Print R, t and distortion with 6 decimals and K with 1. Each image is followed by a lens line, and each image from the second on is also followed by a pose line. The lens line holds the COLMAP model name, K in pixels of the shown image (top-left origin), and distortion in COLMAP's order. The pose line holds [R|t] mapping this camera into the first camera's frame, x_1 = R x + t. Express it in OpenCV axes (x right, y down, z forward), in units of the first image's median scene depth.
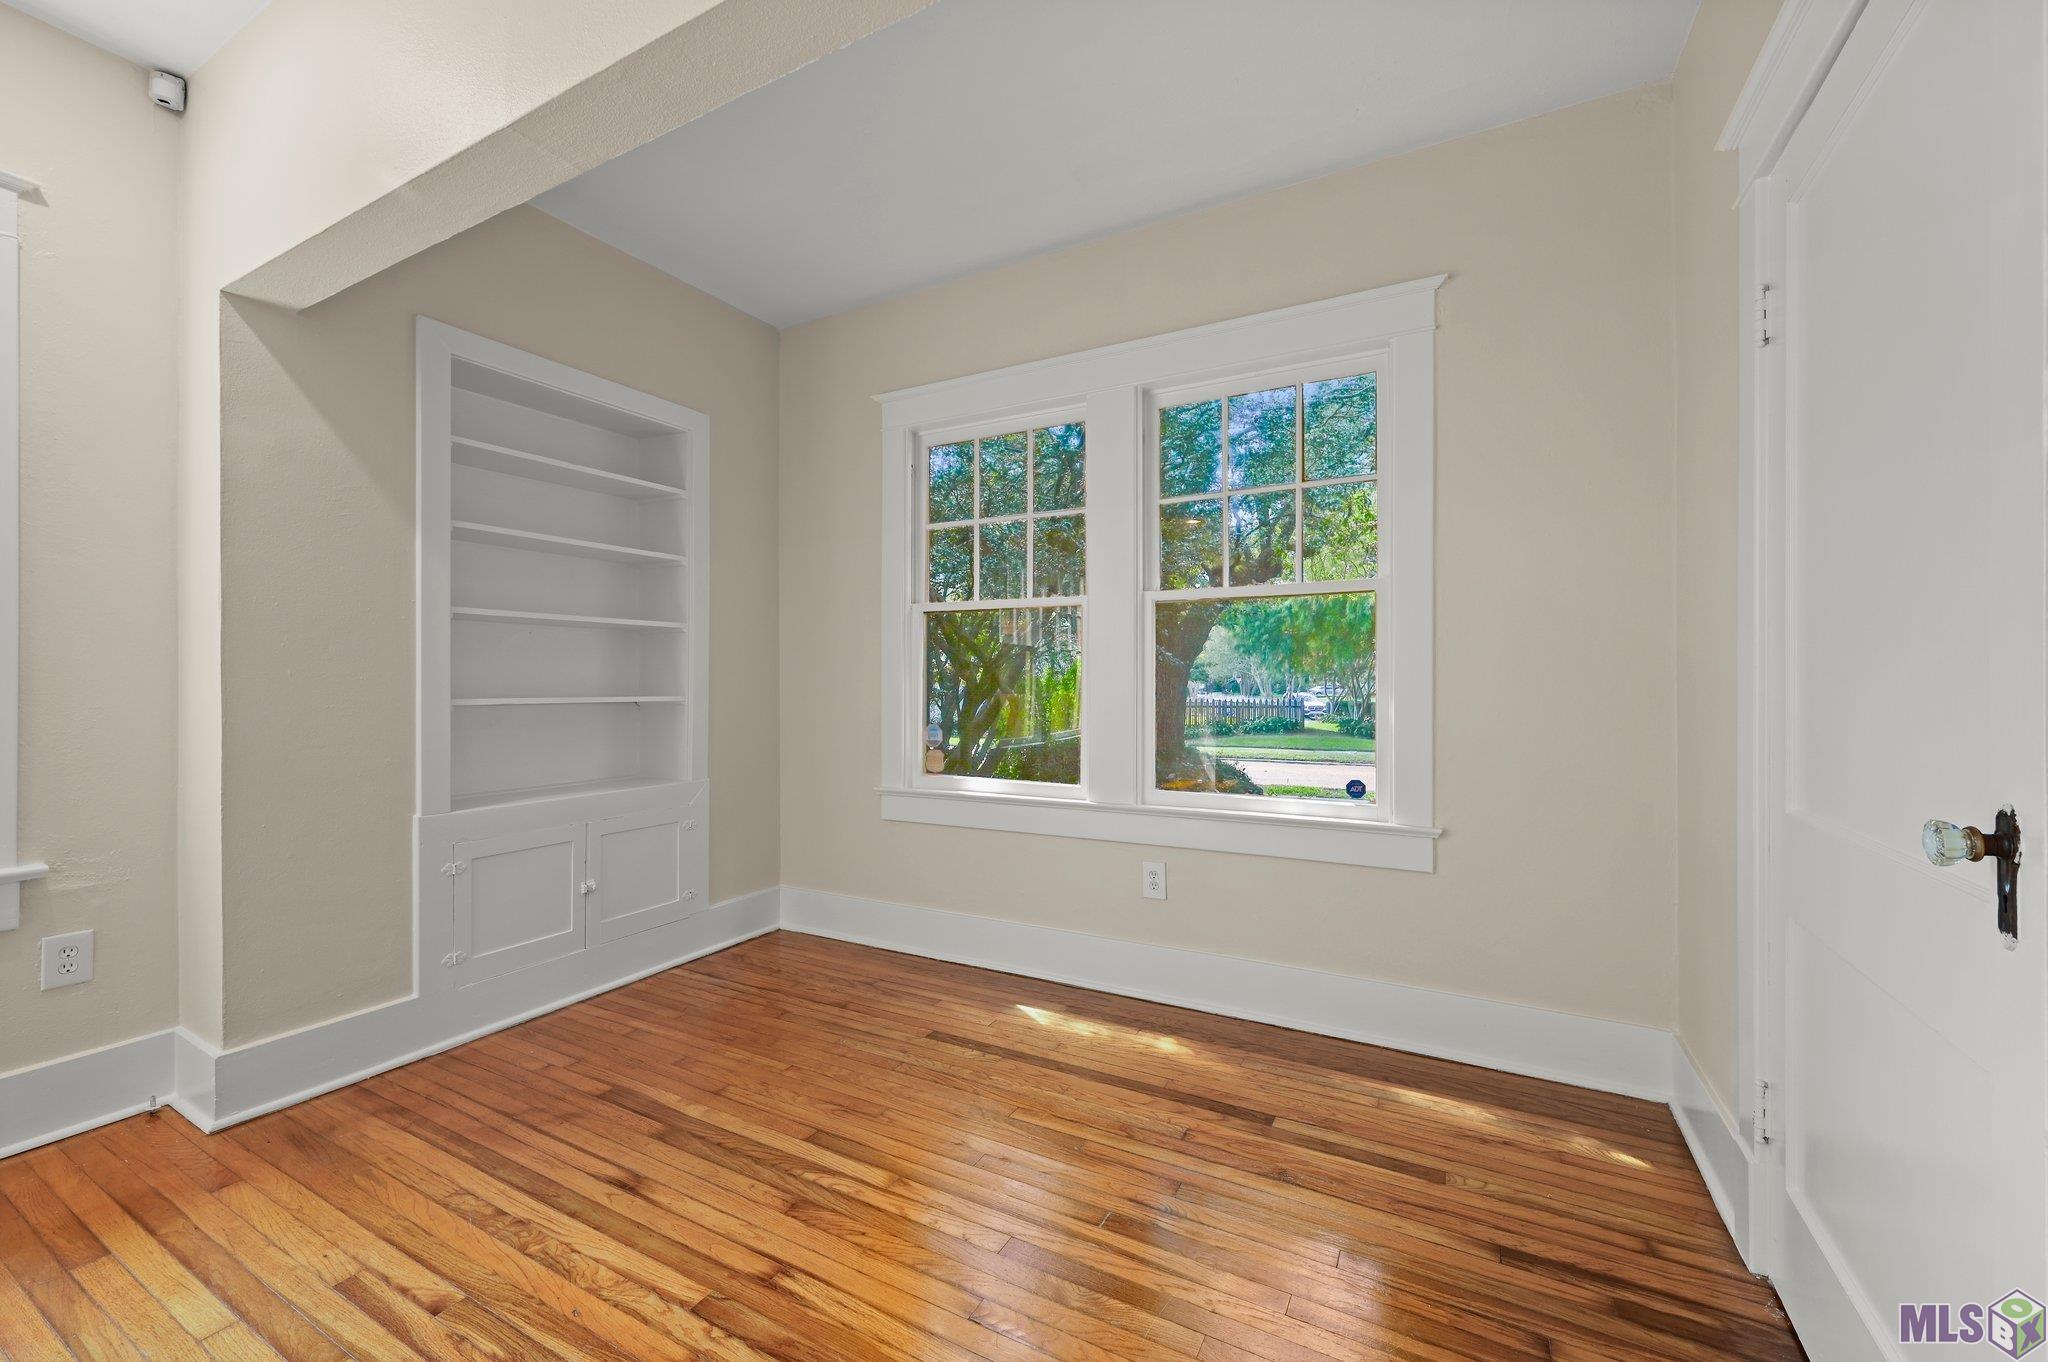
lens RADIAL K [[813.6, 0, 1008.3], [0, 813.6, 685.7], [0, 0, 1]] dist [-0.000502, 0.000148]
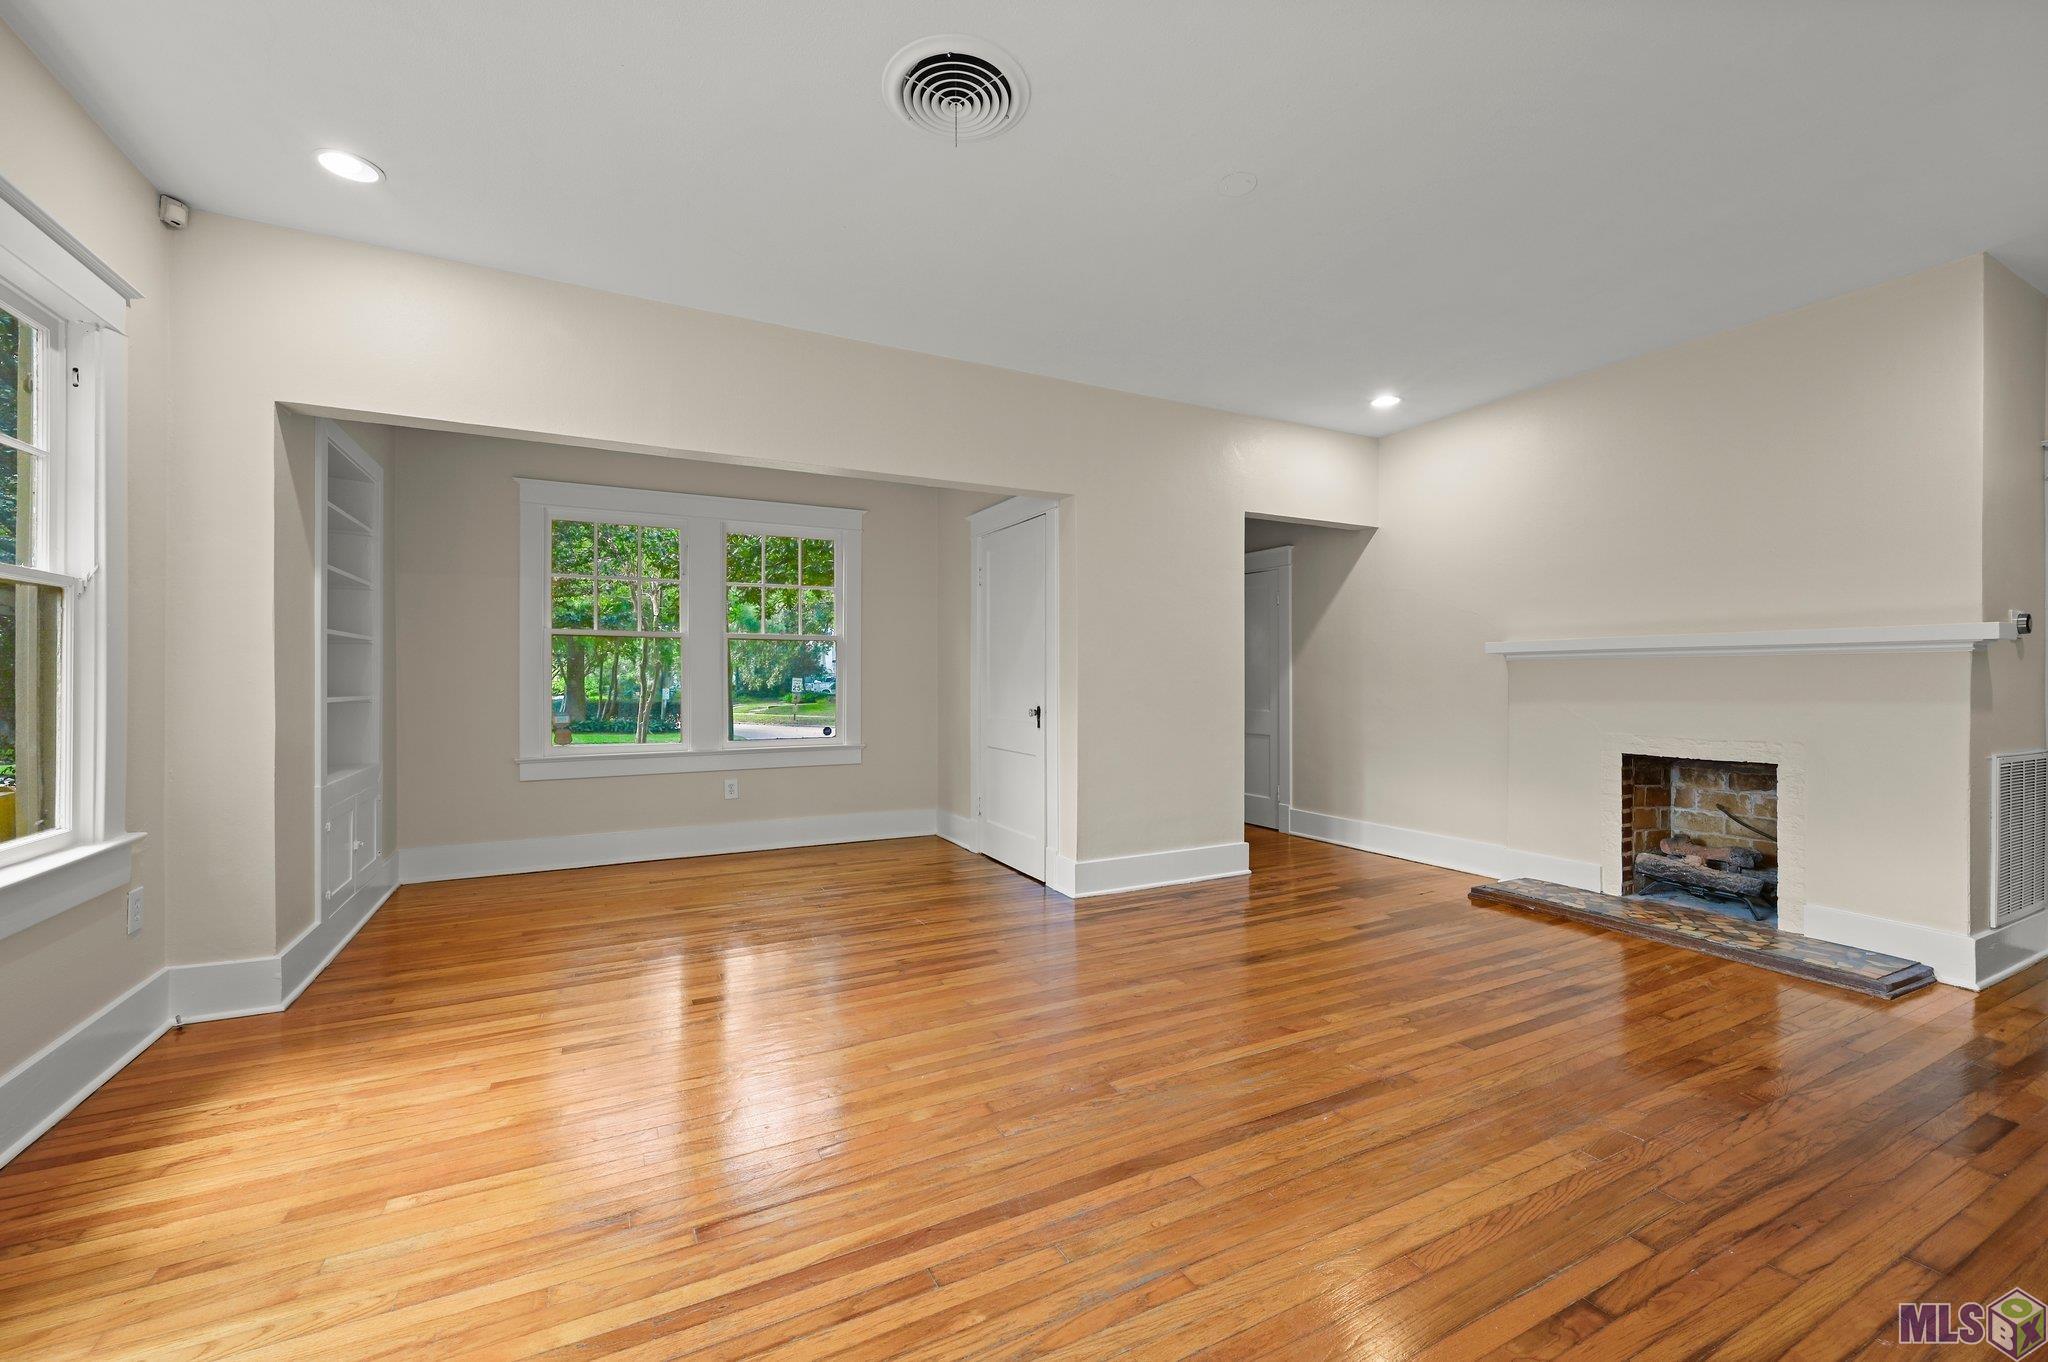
lens RADIAL K [[827.1, 0, 1016.3], [0, 827.1, 670.0], [0, 0, 1]] dist [-0.001981, -0.000019]
pose [[0.552108, 0.008789, 0.833726, -1.189452], [-0.000232, 0.999946, -0.010388, -0.014905], [-0.833773, 0.005542, 0.552080, -0.670675]]
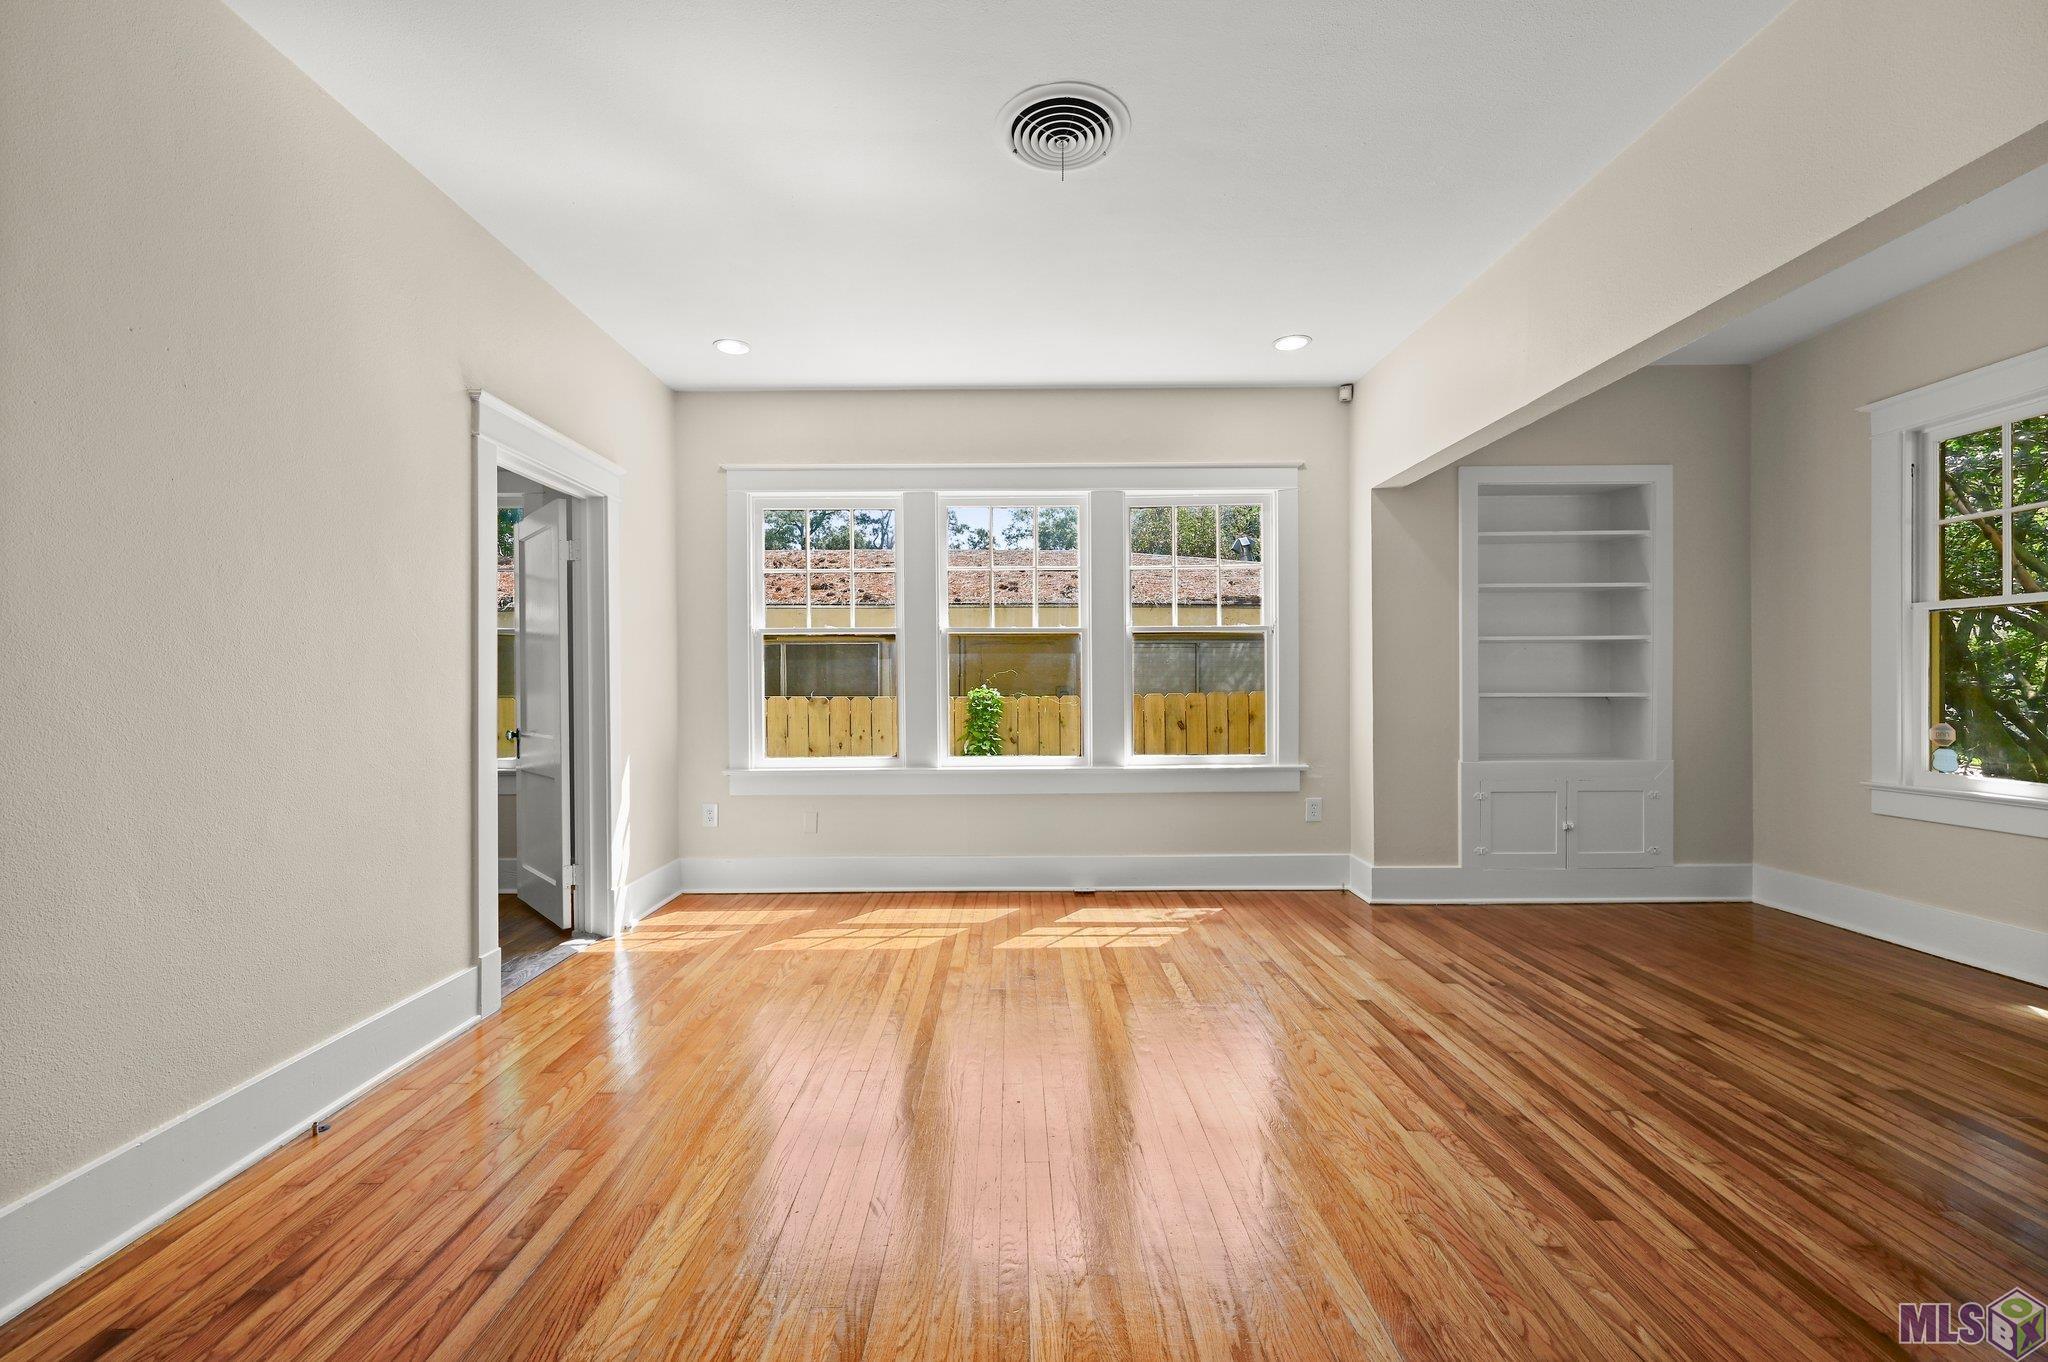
lens RADIAL K [[824.3, 0, 1007.7], [0, 824.3, 685.4], [0, 0, 1]] dist [-0.001083, -0.000205]
pose [[0.480675, -0.000707, -0.876899, 0.320667], [0.004068, 0.999991, 0.001423, -0.006144], [0.876890, -0.004252, 0.480673, -0.641270]]
